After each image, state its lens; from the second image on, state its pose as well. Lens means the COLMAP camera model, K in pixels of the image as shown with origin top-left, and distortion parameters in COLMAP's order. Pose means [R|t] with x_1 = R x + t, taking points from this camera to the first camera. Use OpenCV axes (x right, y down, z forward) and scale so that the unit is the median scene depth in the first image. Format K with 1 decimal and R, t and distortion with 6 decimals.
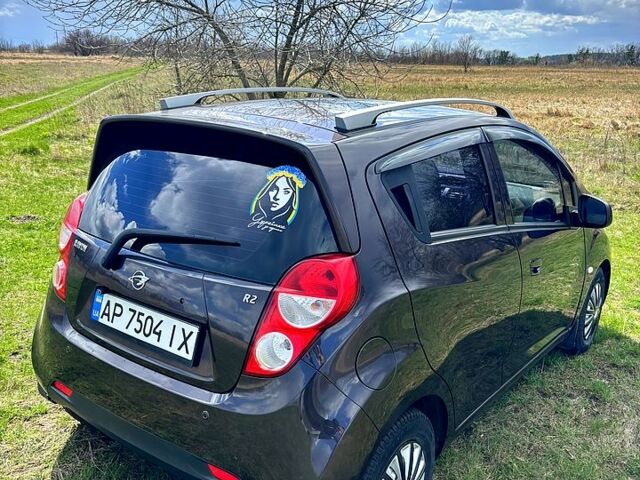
lens RADIAL K [[662.1, 0, 320.0], [0, 662.1, 240.0], [0, 0, 1]] dist [0.054775, -0.020957]
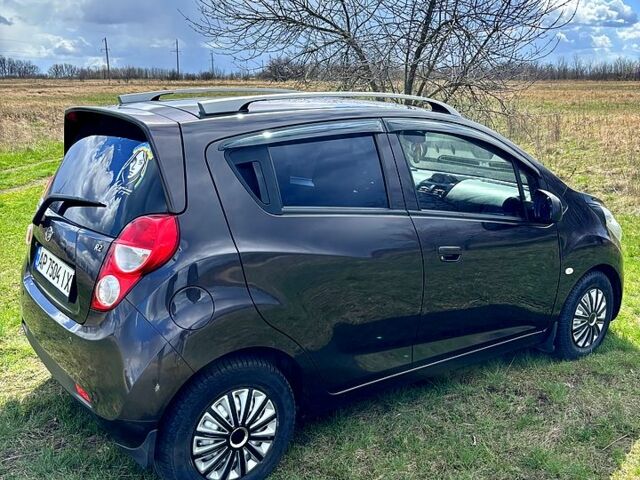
lens RADIAL K [[662.1, 0, 320.0], [0, 662.1, 240.0], [0, 0, 1]] dist [0.054775, -0.020957]
pose [[0.959321, 0.046599, -0.278446, 0.395069], [-0.055376, 0.998183, -0.023737, 0.051005], [0.276834, 0.038191, 0.960159, -0.045708]]
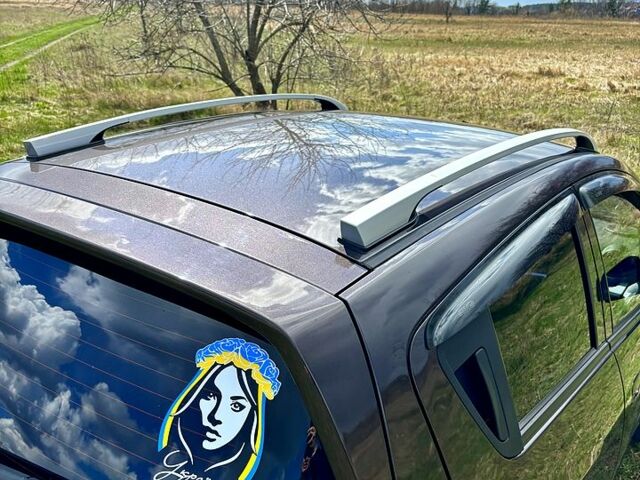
lens RADIAL K [[662.1, 0, 320.0], [0, 662.1, 240.0], [0, 0, 1]] dist [0.054775, -0.020957]
pose [[0.999394, -0.000594, 0.034810, -0.006134], [-0.001935, 0.997361, 0.072569, -0.142682], [-0.034761, -0.072593, 0.996756, 0.355984]]
